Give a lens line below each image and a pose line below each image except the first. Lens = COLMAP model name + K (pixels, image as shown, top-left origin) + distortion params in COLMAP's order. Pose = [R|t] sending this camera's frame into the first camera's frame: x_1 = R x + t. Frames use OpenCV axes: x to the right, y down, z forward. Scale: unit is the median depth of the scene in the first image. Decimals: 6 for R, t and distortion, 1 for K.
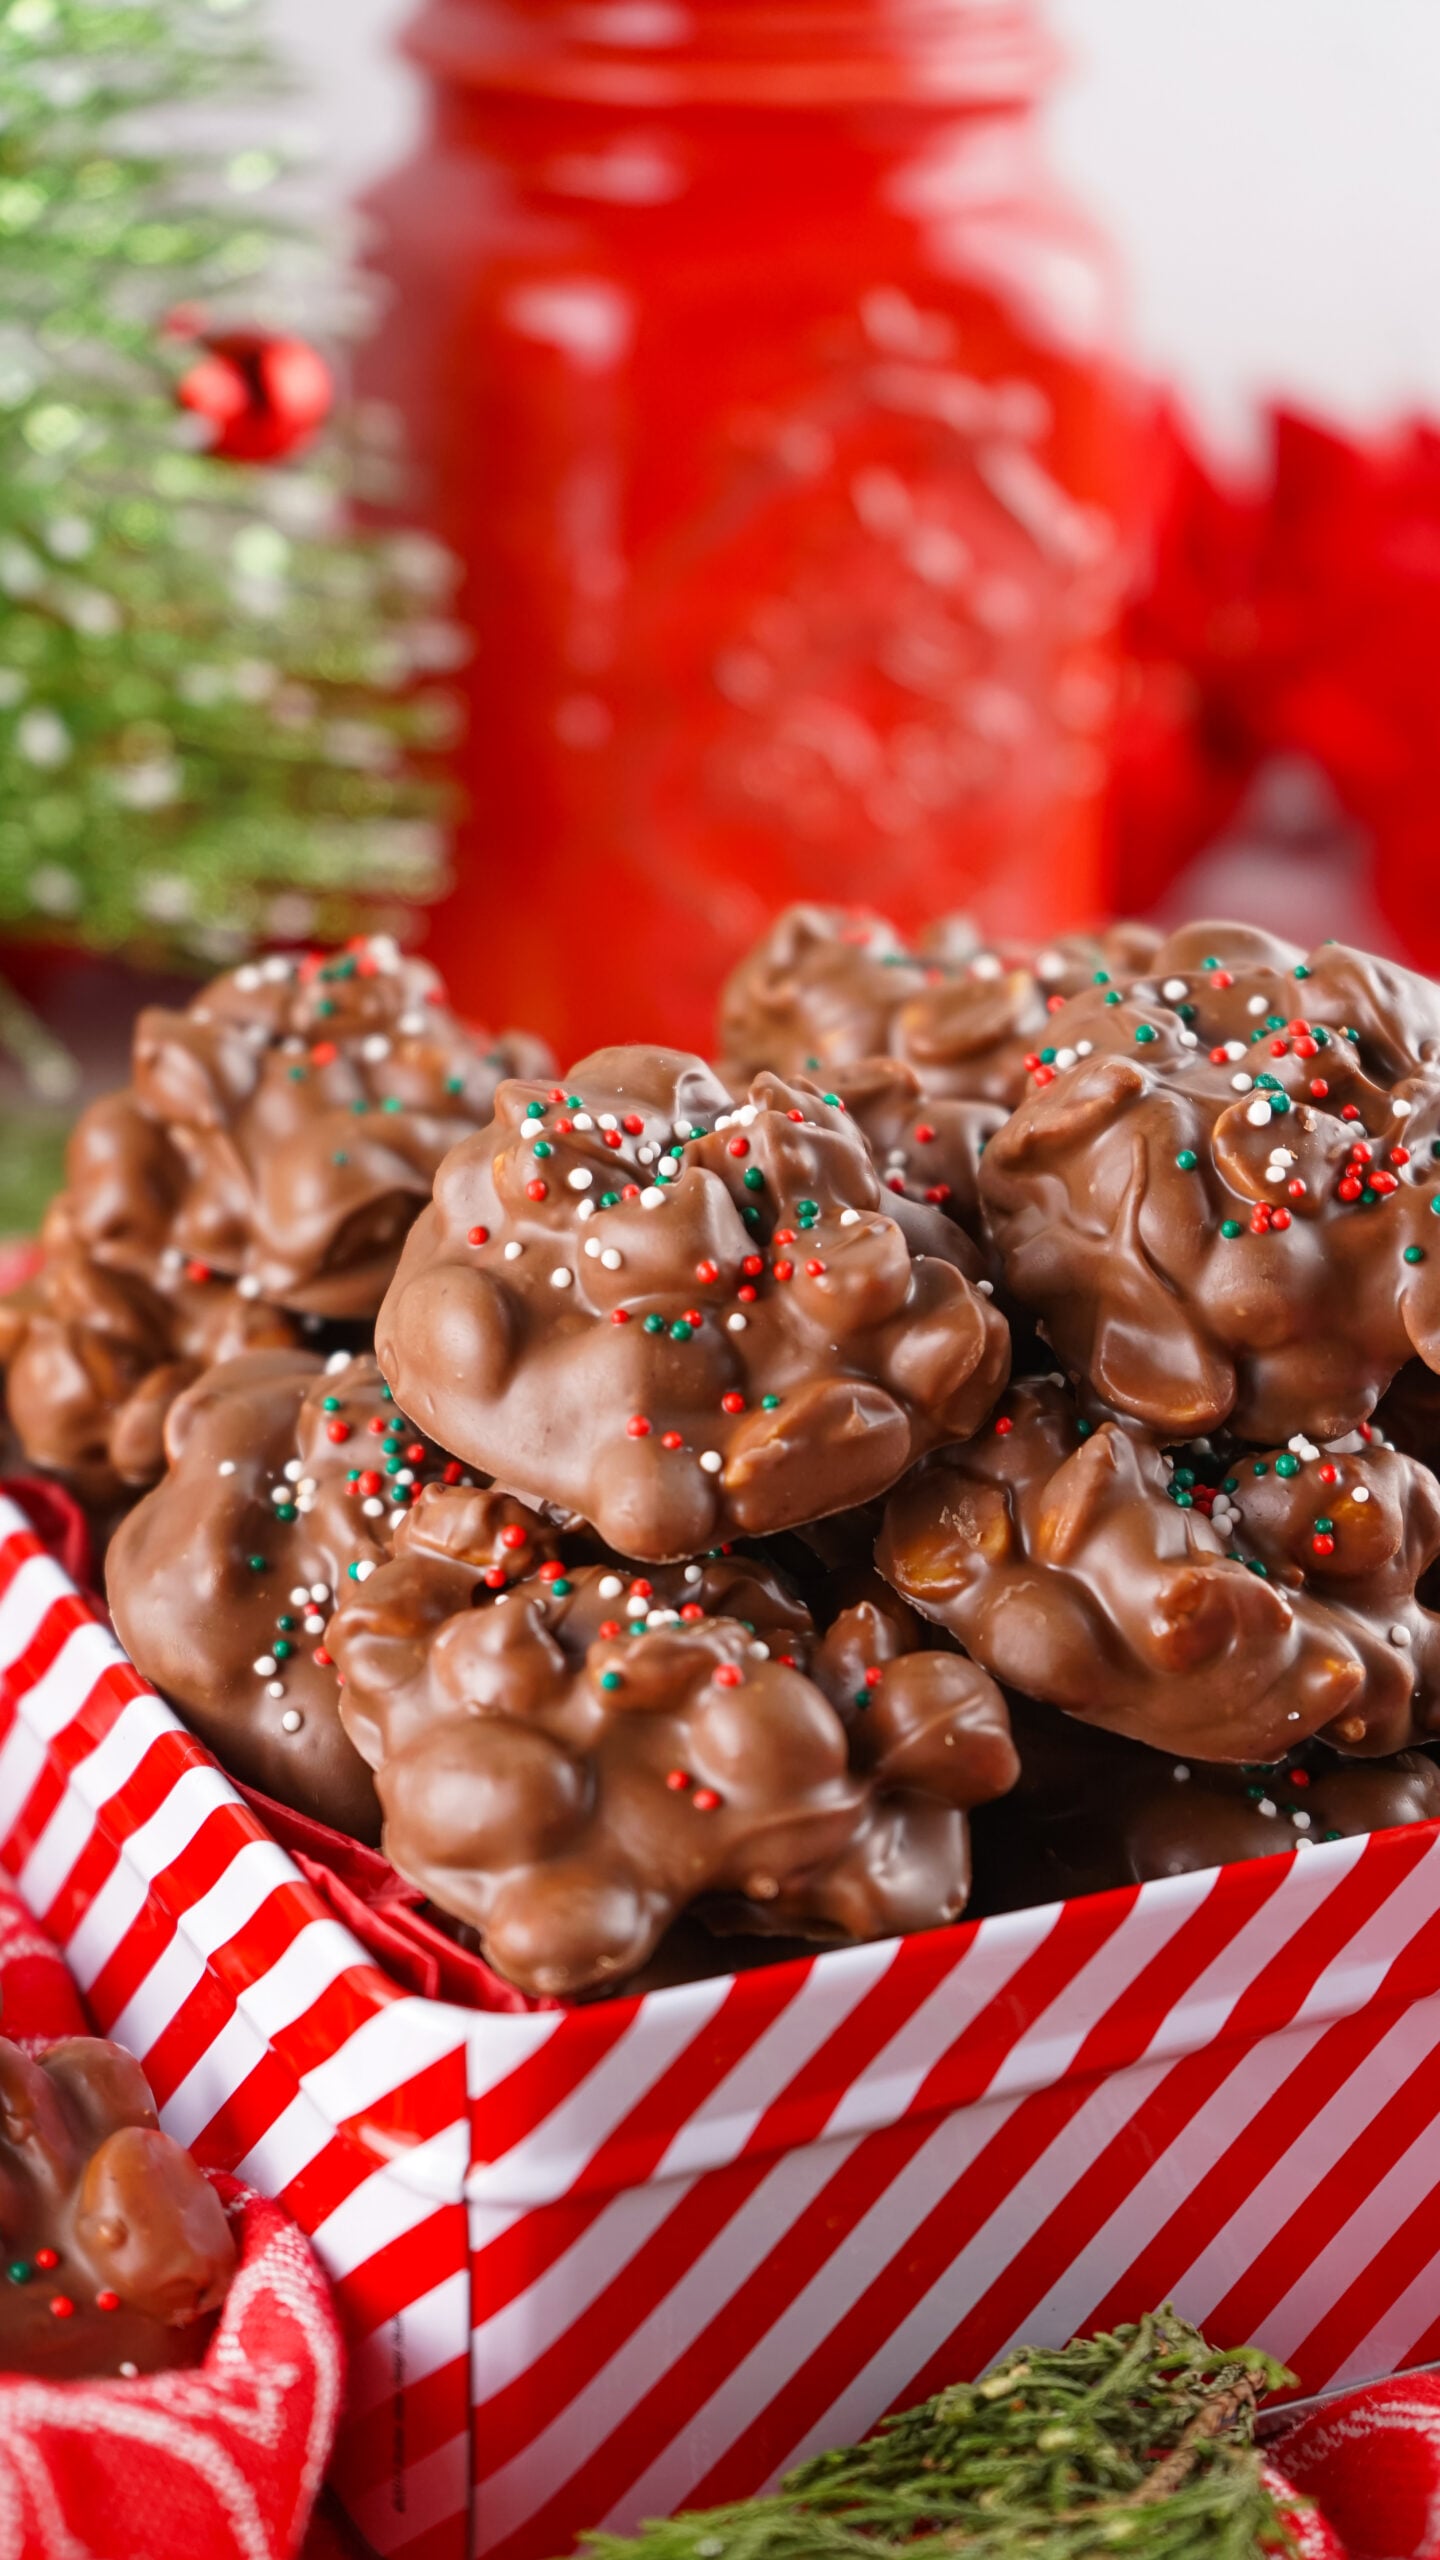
lens RADIAL K [[4860.4, 0, 731.2], [0, 4860.4, 1282.1], [0, 0, 1]] dist [-0.149579, 0.000000]
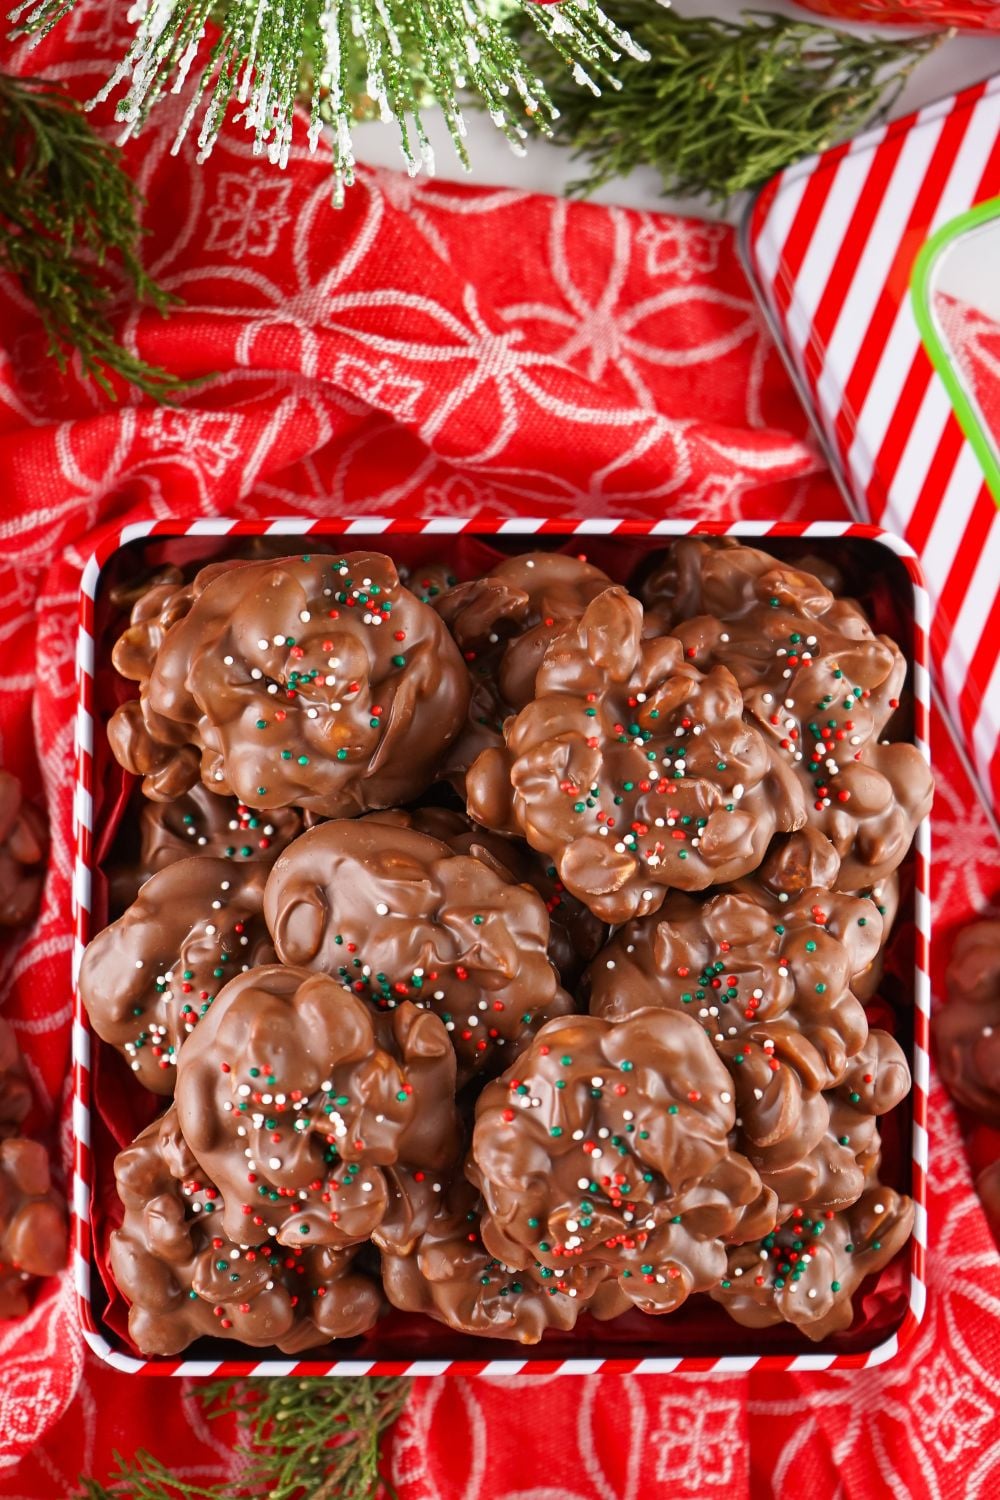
lens RADIAL K [[3257.4, 0, 585.6], [0, 3257.4, 766.7], [0, 0, 1]] dist [-0.126769, 0.000000]
pose [[0.903468, 0.426928, 0.038454, -0.022014], [-0.200359, 0.341285, 0.918358, -1.400771], [0.378949, -0.837411, 0.393879, 0.636581]]
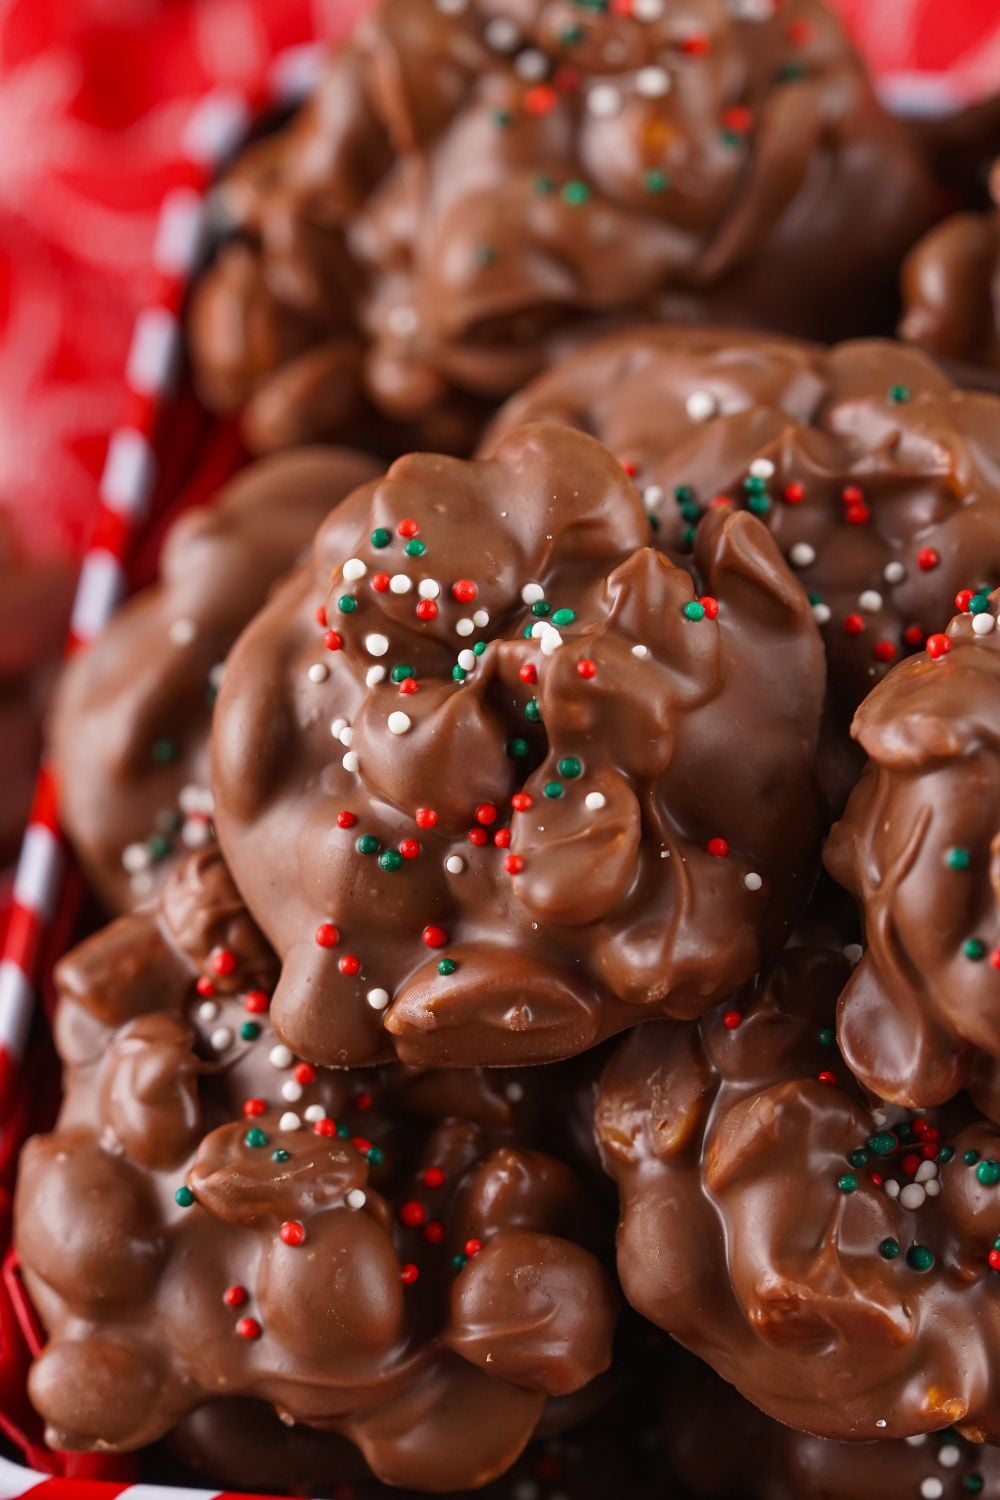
lens RADIAL K [[6393.7, 0, 497.3], [0, 6393.7, 747.7], [0, 0, 1]] dist [-0.275909, 0.000000]
pose [[0.837228, 0.390717, -0.382610, 0.483069], [-0.124669, 0.817603, 0.562124, -0.722377], [0.532454, -0.422926, 0.733230, 0.083901]]
